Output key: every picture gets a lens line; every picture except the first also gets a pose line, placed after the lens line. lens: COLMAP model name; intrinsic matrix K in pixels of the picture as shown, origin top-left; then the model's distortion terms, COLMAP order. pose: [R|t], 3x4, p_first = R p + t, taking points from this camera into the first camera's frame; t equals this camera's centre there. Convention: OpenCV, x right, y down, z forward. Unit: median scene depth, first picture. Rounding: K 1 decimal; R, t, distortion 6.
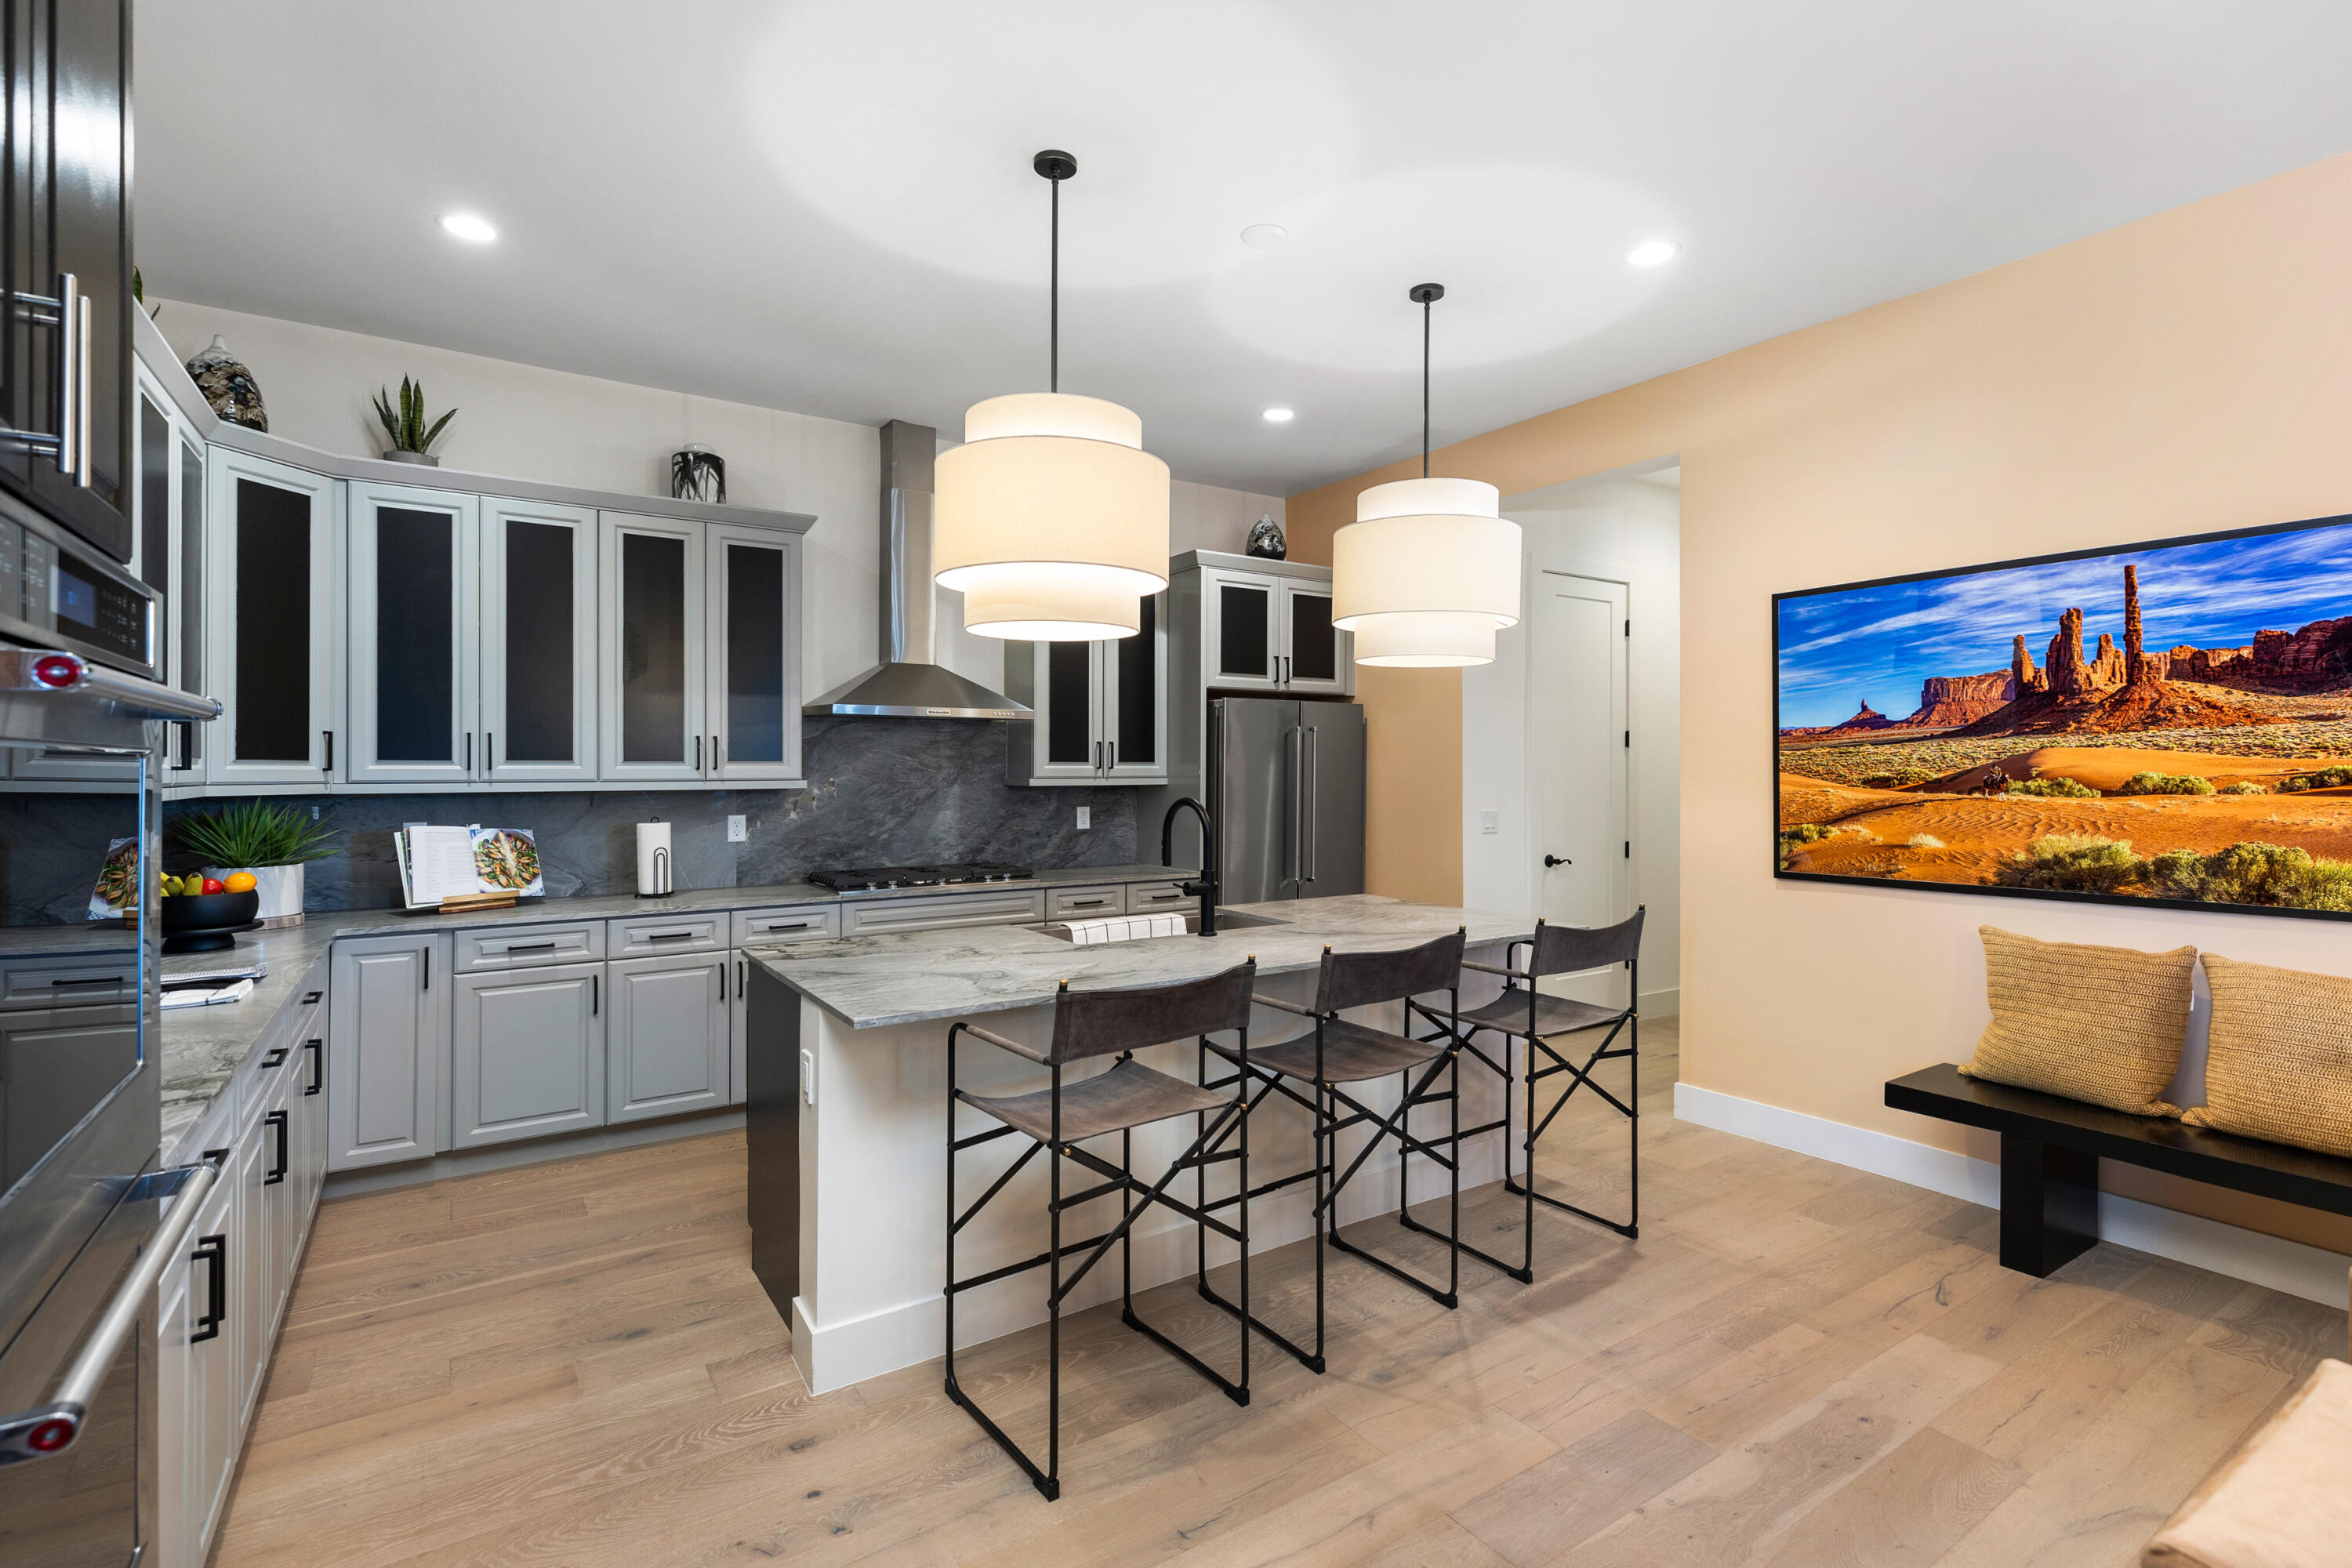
lens RADIAL K [[1085.0, 0, 1199.5], [0, 1085.0, 765.3], [0, 0, 1]] dist [0.006159, -0.001081]
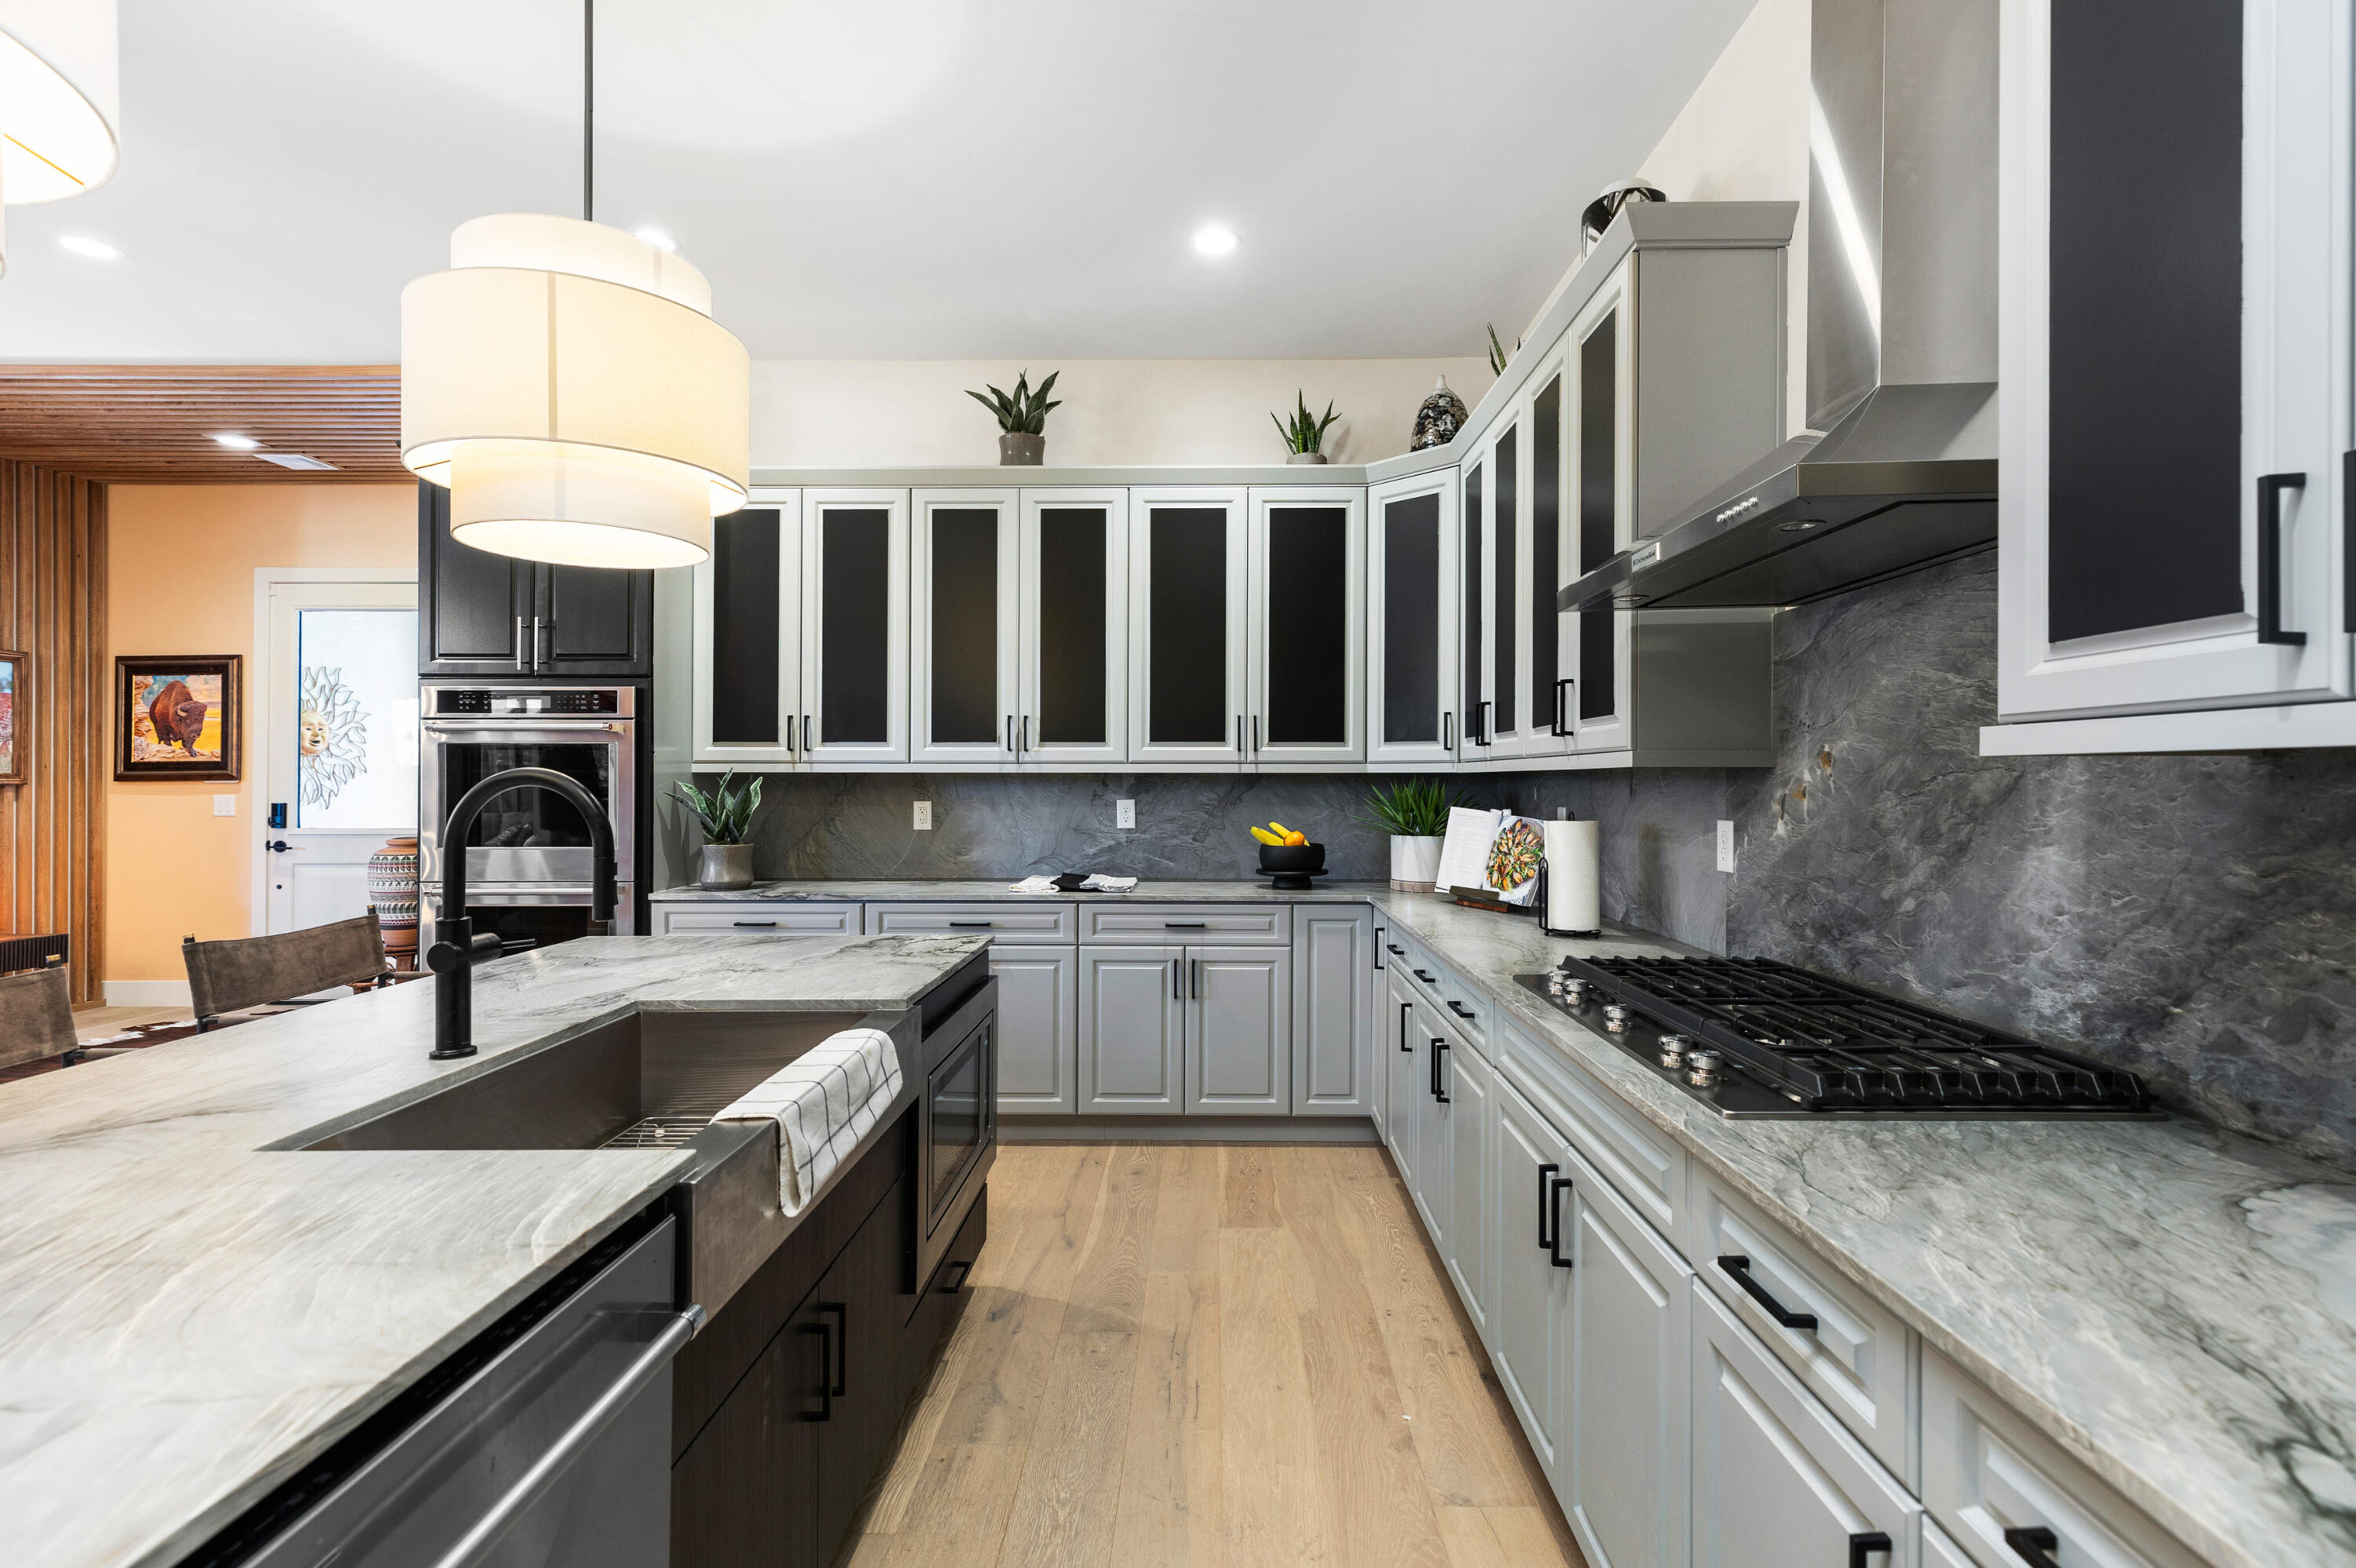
lens RADIAL K [[1086.8, 0, 1191.2], [0, 1086.8, 776.2], [0, 0, 1]] dist [0.006159, -0.001081]
pose [[-0.575341, -0.001599, -0.817912, 0.178844], [0.003006, 0.999987, -0.004069, 0.030957], [0.817908, -0.004800, -0.575329, 1.303148]]
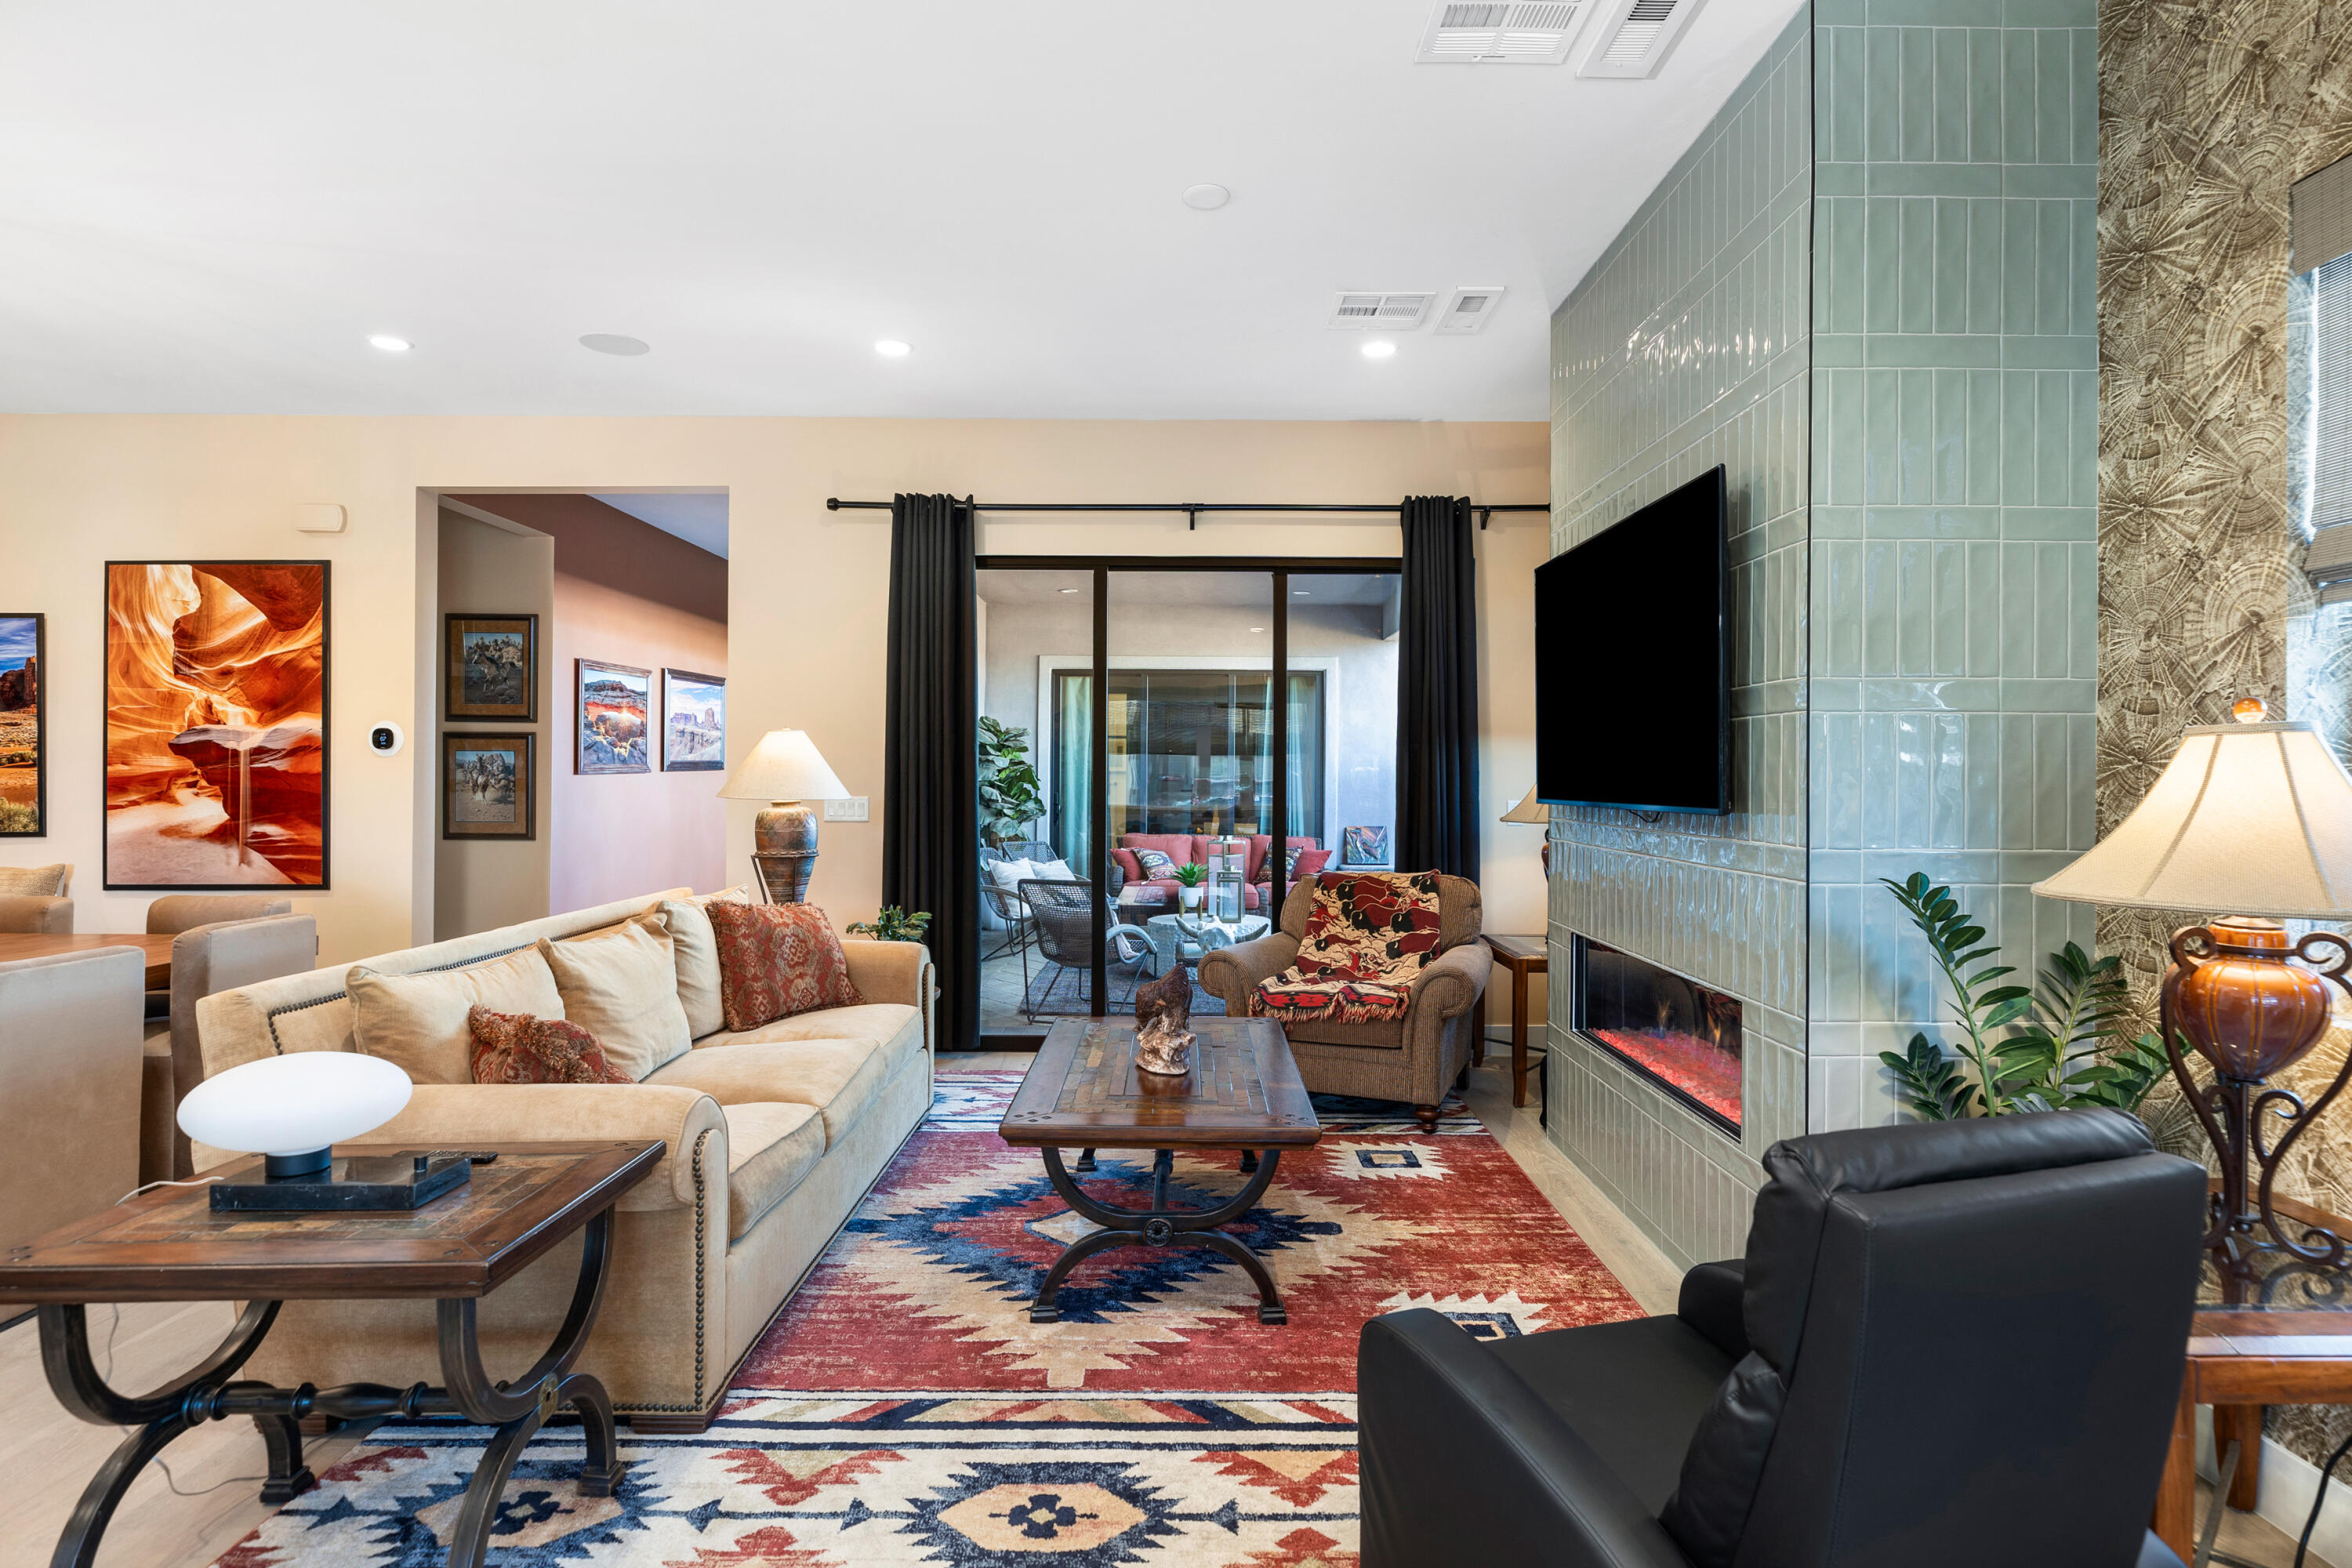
lens RADIAL K [[1272.0, 0, 1167.6], [0, 1272.0, 769.3], [0, 0, 1]] dist [-0.006534, 0.005379]
pose [[0.566007, 0.005388, 0.824383, 0.273417], [-0.005889, 0.999980, -0.002493, 0.017000], [-0.824380, -0.003444, 0.566027, -1.240074]]
